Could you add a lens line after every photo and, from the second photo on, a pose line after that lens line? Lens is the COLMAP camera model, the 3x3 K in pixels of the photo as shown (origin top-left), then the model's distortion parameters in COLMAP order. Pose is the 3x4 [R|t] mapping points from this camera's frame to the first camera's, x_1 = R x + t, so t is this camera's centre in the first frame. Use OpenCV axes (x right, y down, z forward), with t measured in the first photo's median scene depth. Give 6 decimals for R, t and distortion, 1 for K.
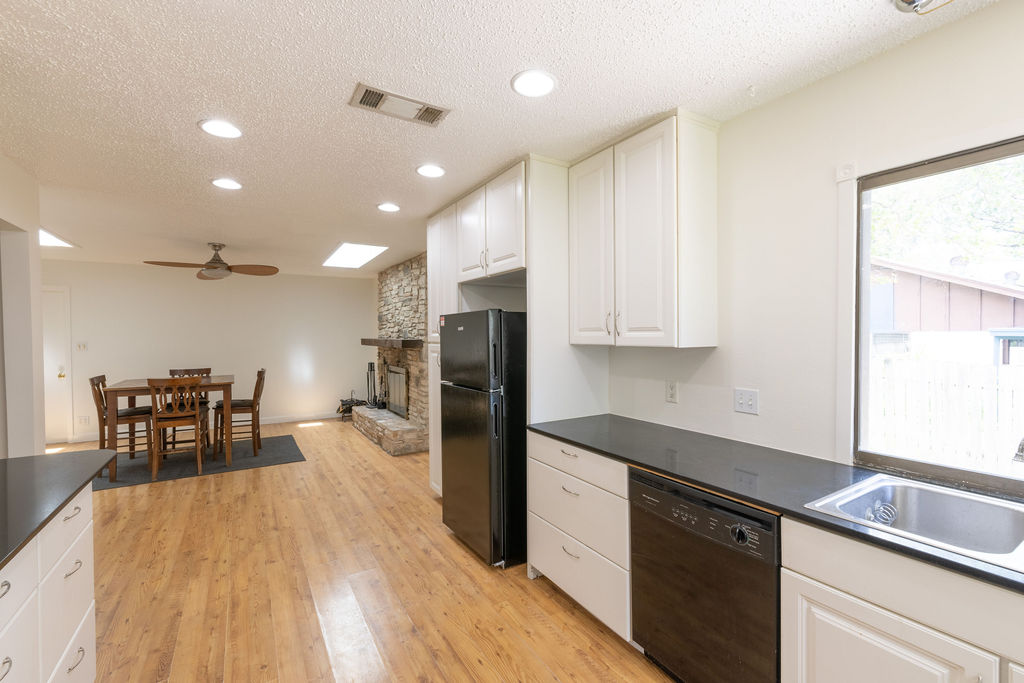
lens RADIAL K [[441.1, 0, 515.1], [0, 441.1, 342.3], [0, 0, 1]] dist [0.002741, -0.001694]
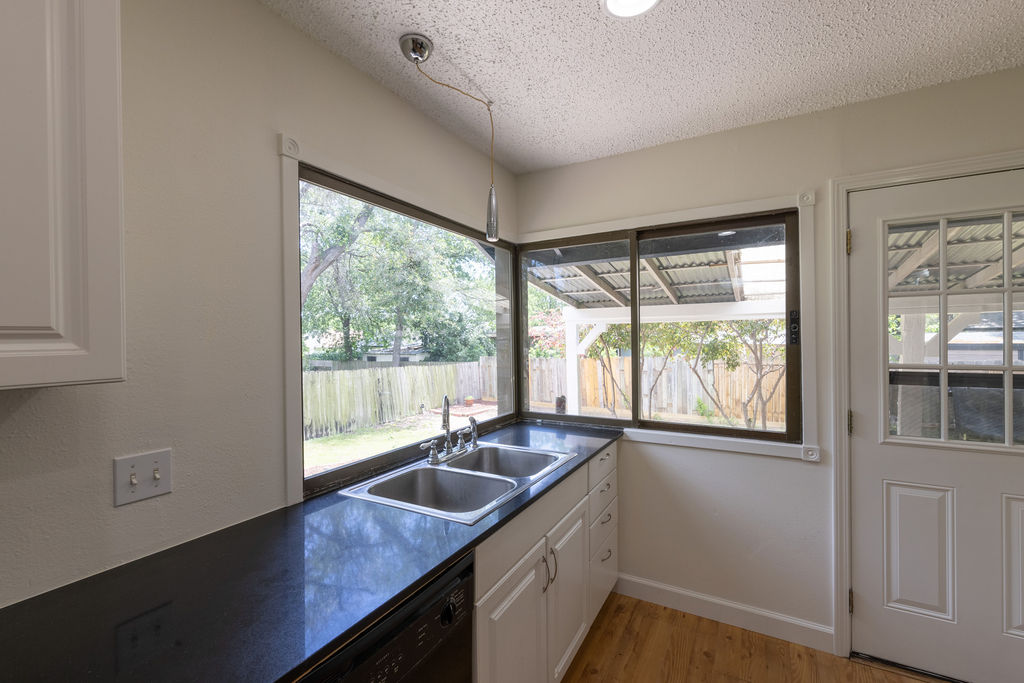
lens RADIAL K [[441.1, 0, 512.0], [0, 441.1, 339.4], [0, 0, 1]] dist [0.002741, -0.001694]
pose [[-0.484607, 0.011714, 0.874654, -0.073011], [0.031723, 0.999488, 0.004191, -0.007995], [-0.874157, 0.029777, -0.484730, 0.453690]]
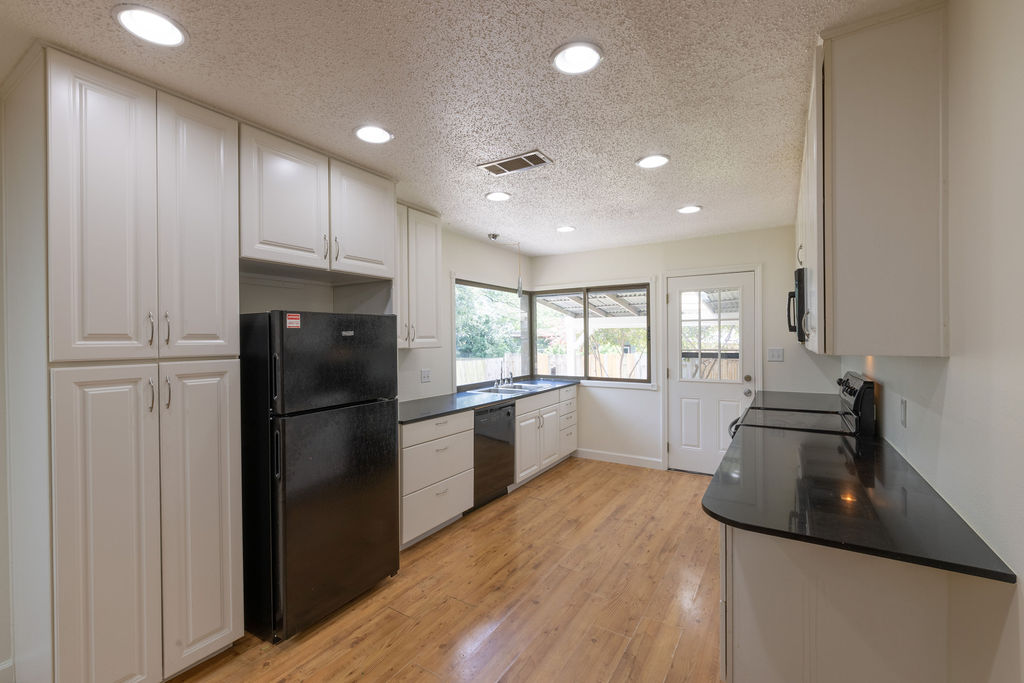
lens RADIAL K [[441.1, 0, 511.2], [0, 441.1, 341.7], [0, 0, 1]] dist [0.002741, -0.001694]
pose [[-0.439821, 0.005082, 0.898071, -0.697937], [0.029670, 0.999520, 0.008875, -0.009650], [-0.897595, 0.030549, -0.439761, 0.782526]]
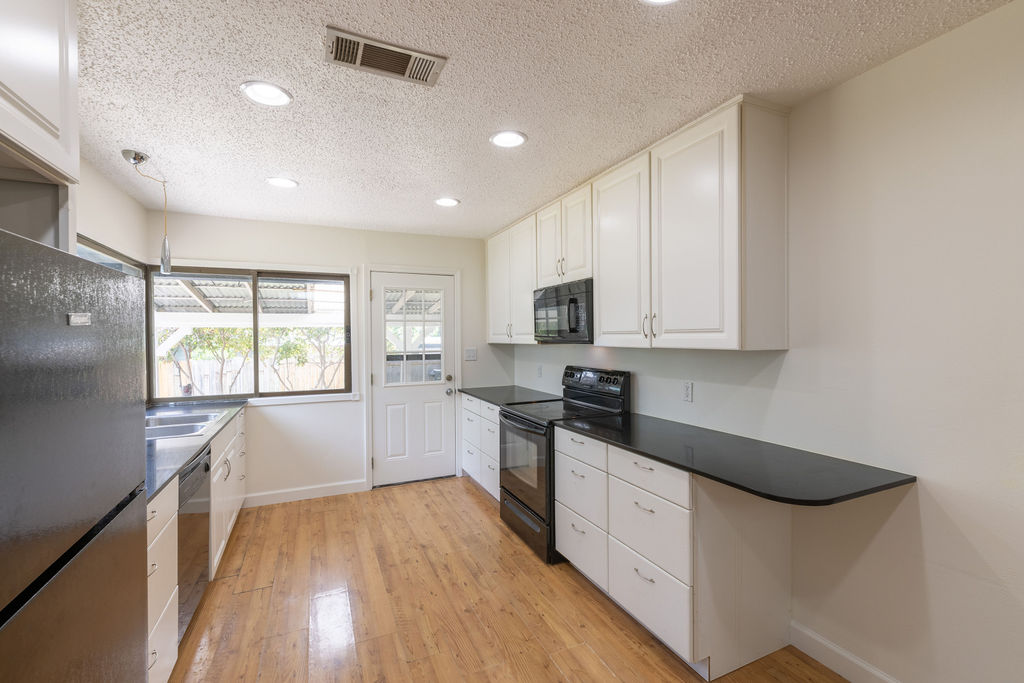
lens RADIAL K [[441.1, 0, 514.4], [0, 441.1, 342.4], [0, 0, 1]] dist [0.002741, -0.001694]
pose [[-0.991812, 0.014890, 0.126839, -0.291831], [0.018879, 0.999362, 0.030307, -0.014697], [-0.126306, 0.032453, -0.991460, 0.877513]]
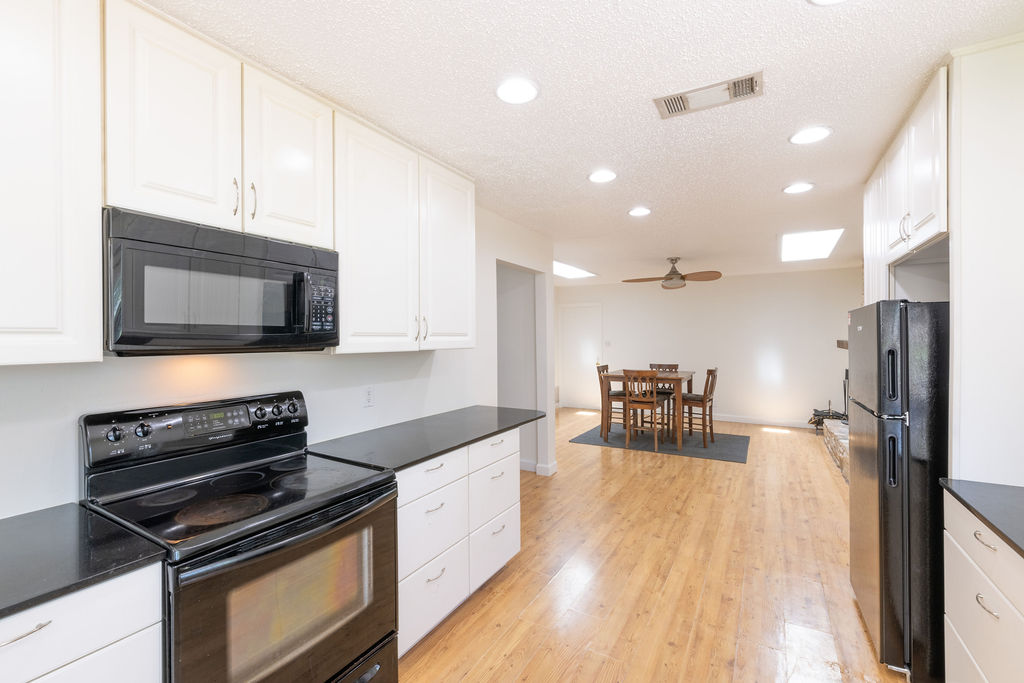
lens RADIAL K [[441.1, 0, 510.0], [0, 441.1, 339.6], [0, 0, 1]] dist [0.002741, -0.001694]
pose [[0.467040, 0.007522, -0.884204, 0.187823], [-0.014333, 0.999897, 0.000935, -0.002548], [0.884120, 0.012236, 0.467099, 0.090691]]
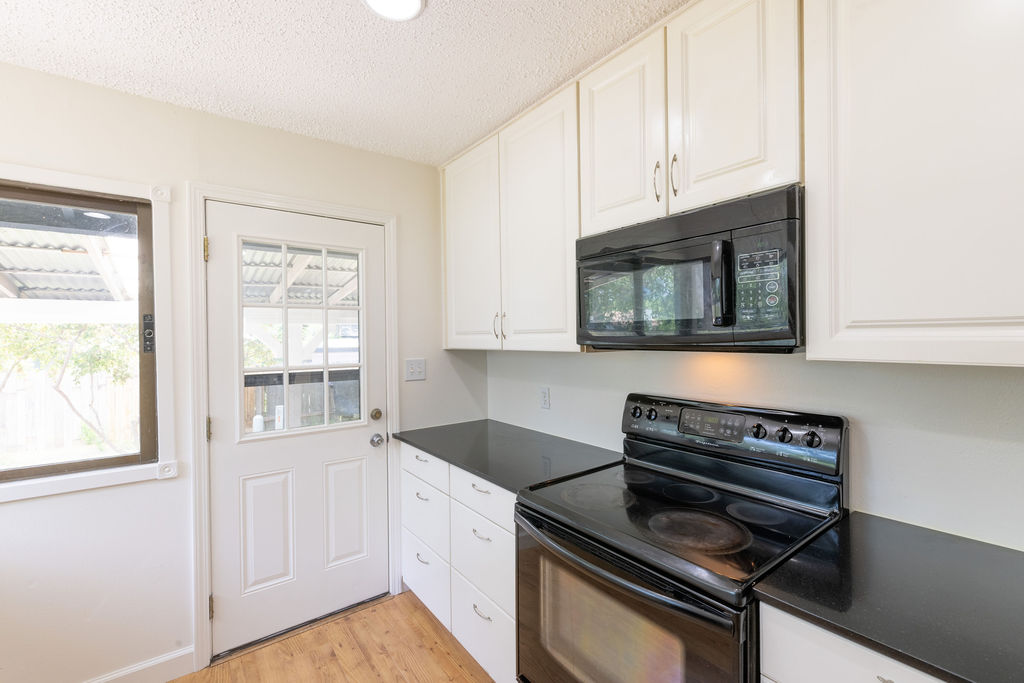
lens RADIAL K [[441.1, 0, 514.5], [0, 441.1, 340.2], [0, 0, 1]] dist [0.002741, -0.001694]
pose [[-0.995642, 0.020641, -0.090948, -0.120680], [0.018419, 0.999513, 0.025204, -0.006788], [0.091424, 0.023419, -0.995537, 0.409508]]
